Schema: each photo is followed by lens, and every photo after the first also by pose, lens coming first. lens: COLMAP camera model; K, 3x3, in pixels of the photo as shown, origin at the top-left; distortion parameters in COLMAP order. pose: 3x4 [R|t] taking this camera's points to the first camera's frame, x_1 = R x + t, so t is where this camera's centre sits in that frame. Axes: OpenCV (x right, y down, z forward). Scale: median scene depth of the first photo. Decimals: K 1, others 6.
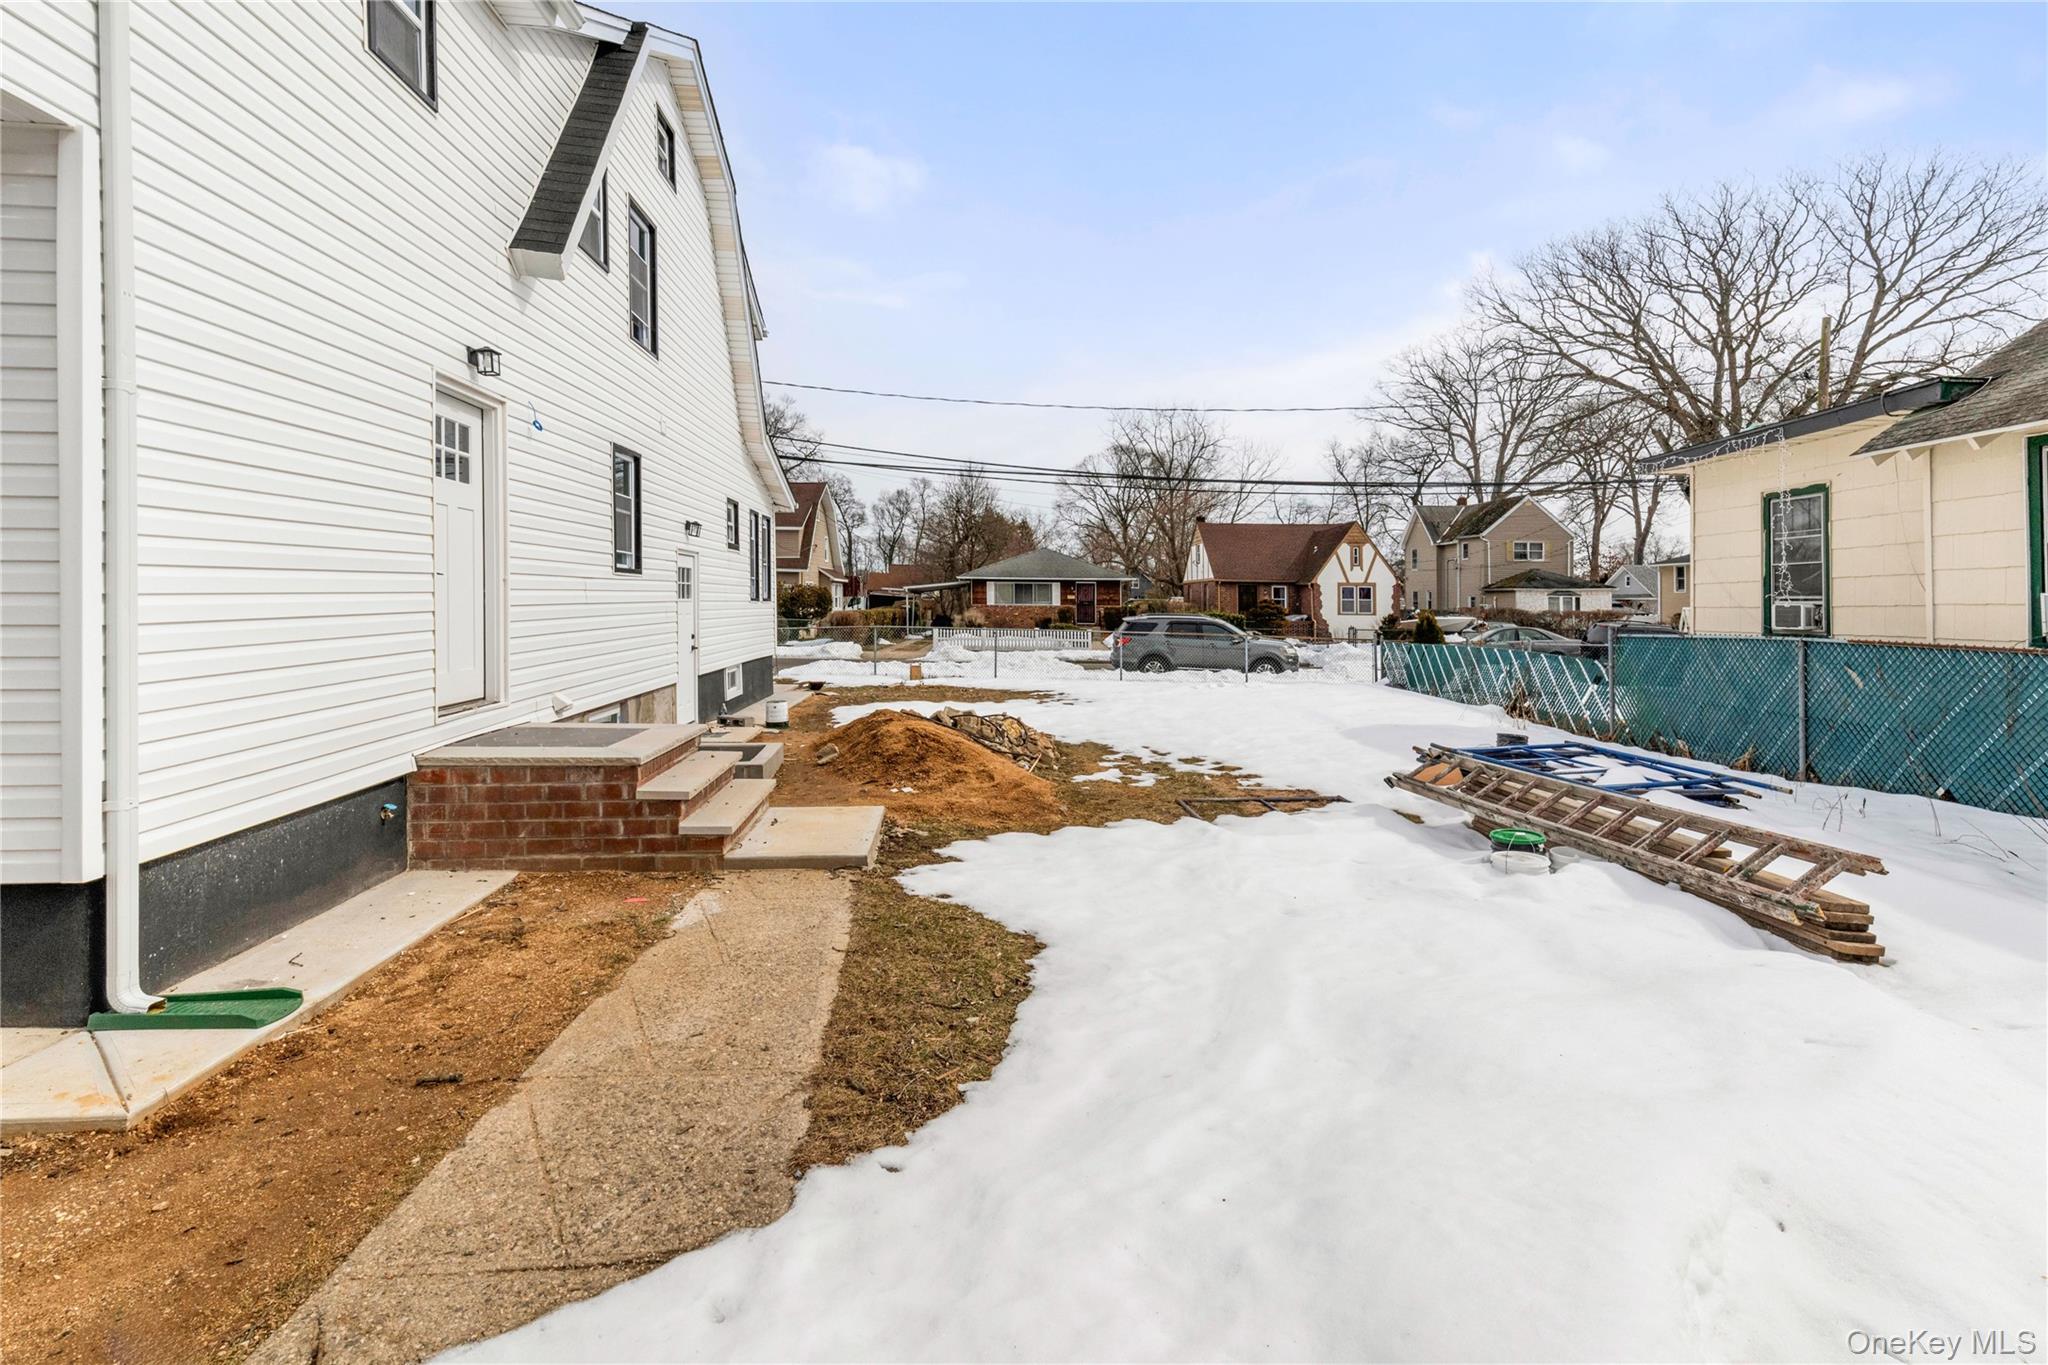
lens RADIAL K [[870.7, 0, 1025.2], [0, 870.7, 583.7], [0, 0, 1]] dist [0.000093, -0.000021]
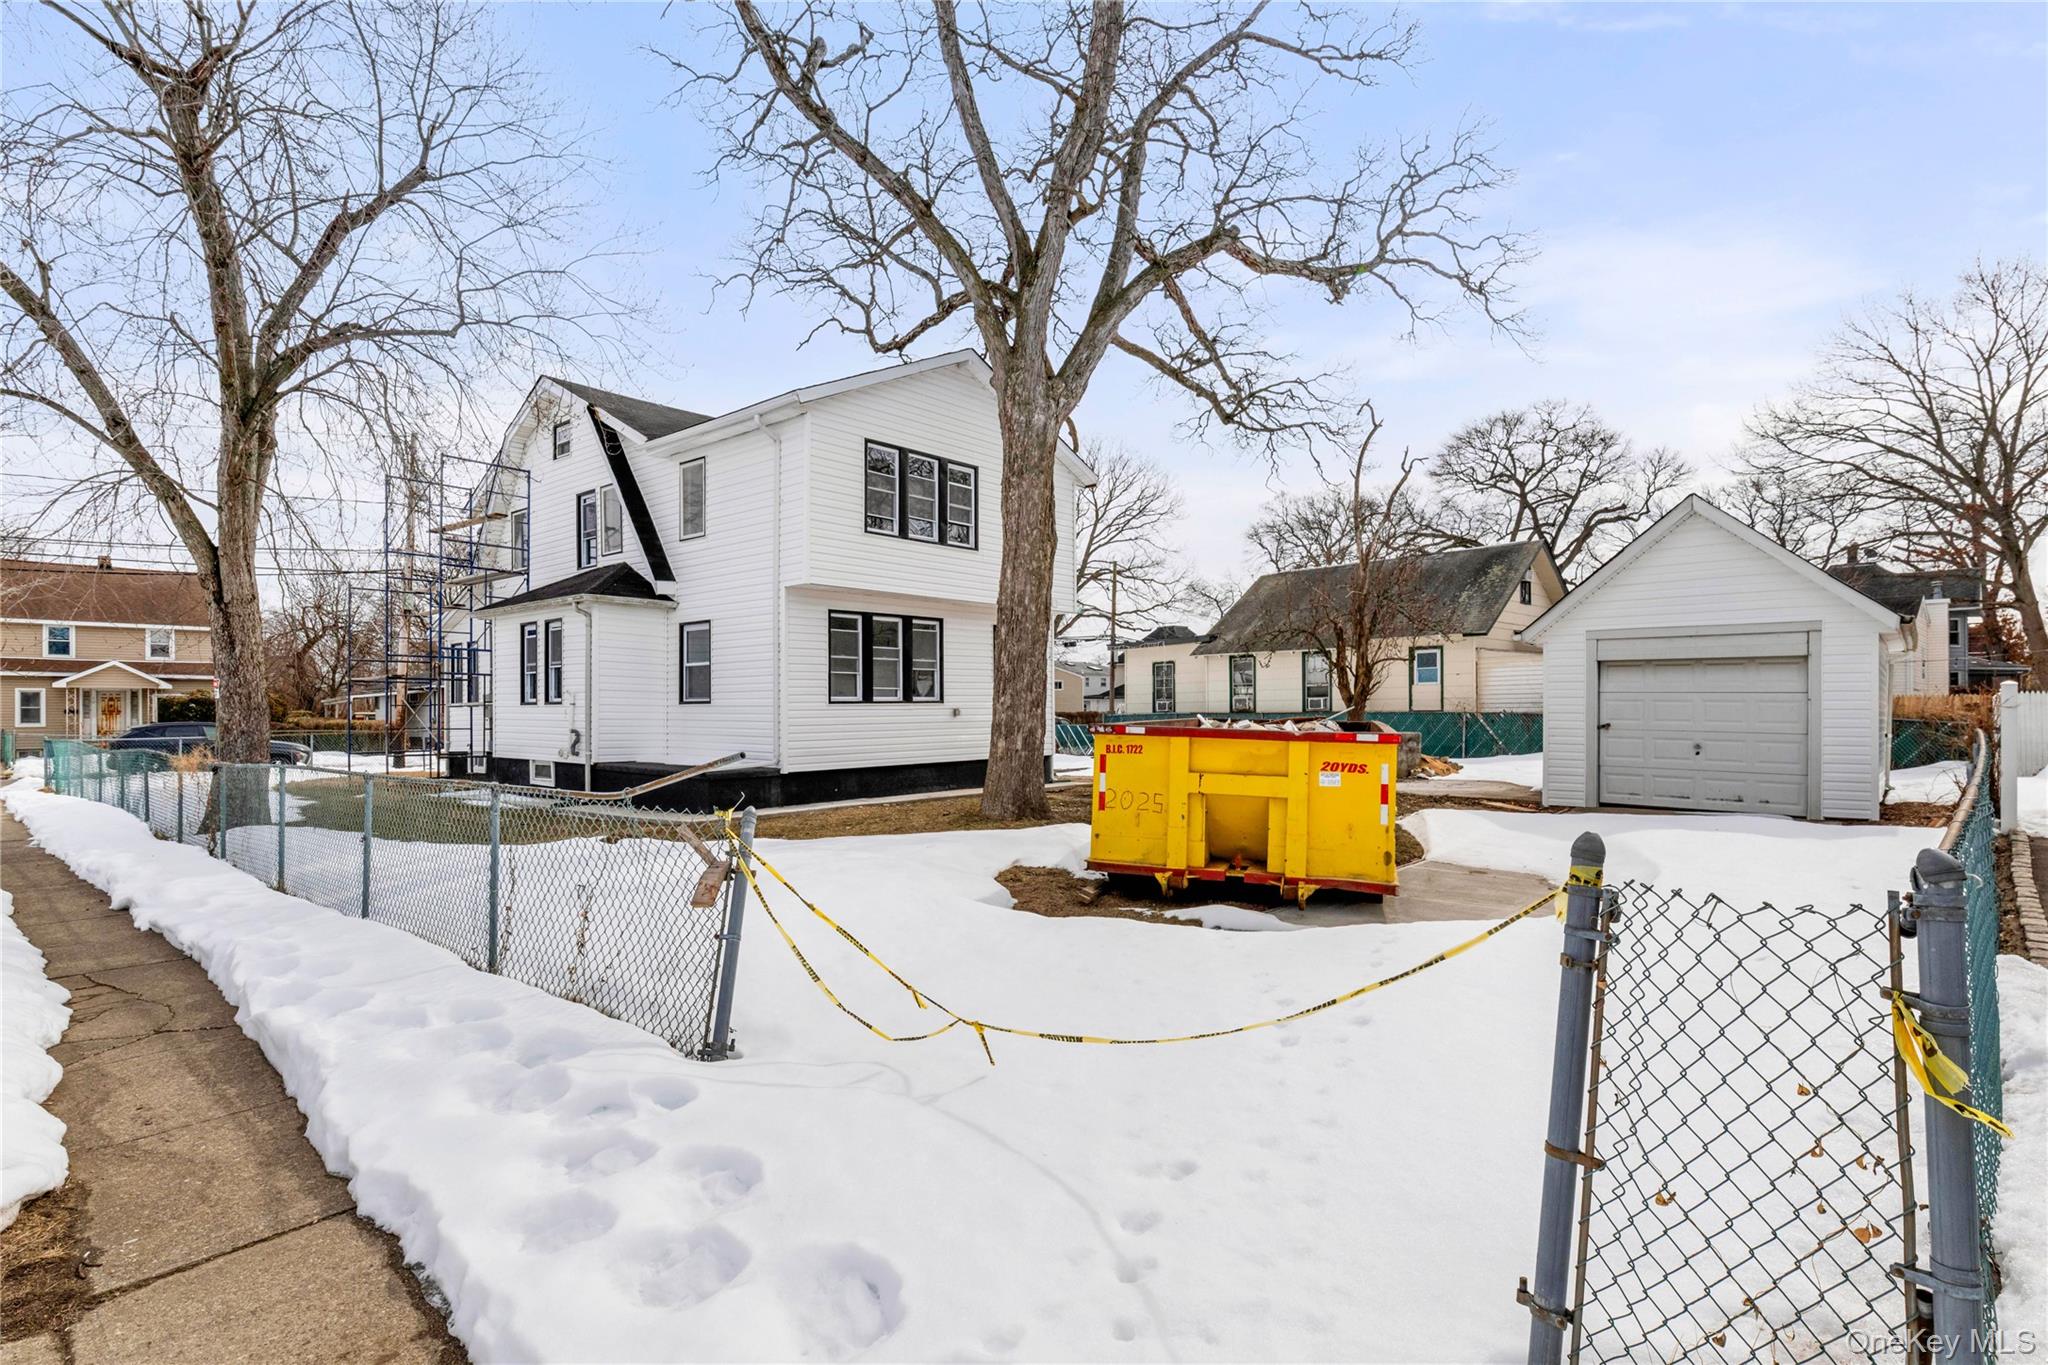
lens RADIAL K [[984.8, 0, 1024.0], [0, 984.8, 682.5], [0, 0, 1]] dist [0.000580, -0.000721]
pose [[0.712508, 0.005817, 0.701640, -1.757217], [-0.001495, 0.999976, -0.006773, -0.018337], [-0.701663, 0.003777, 0.712499, -1.002623]]
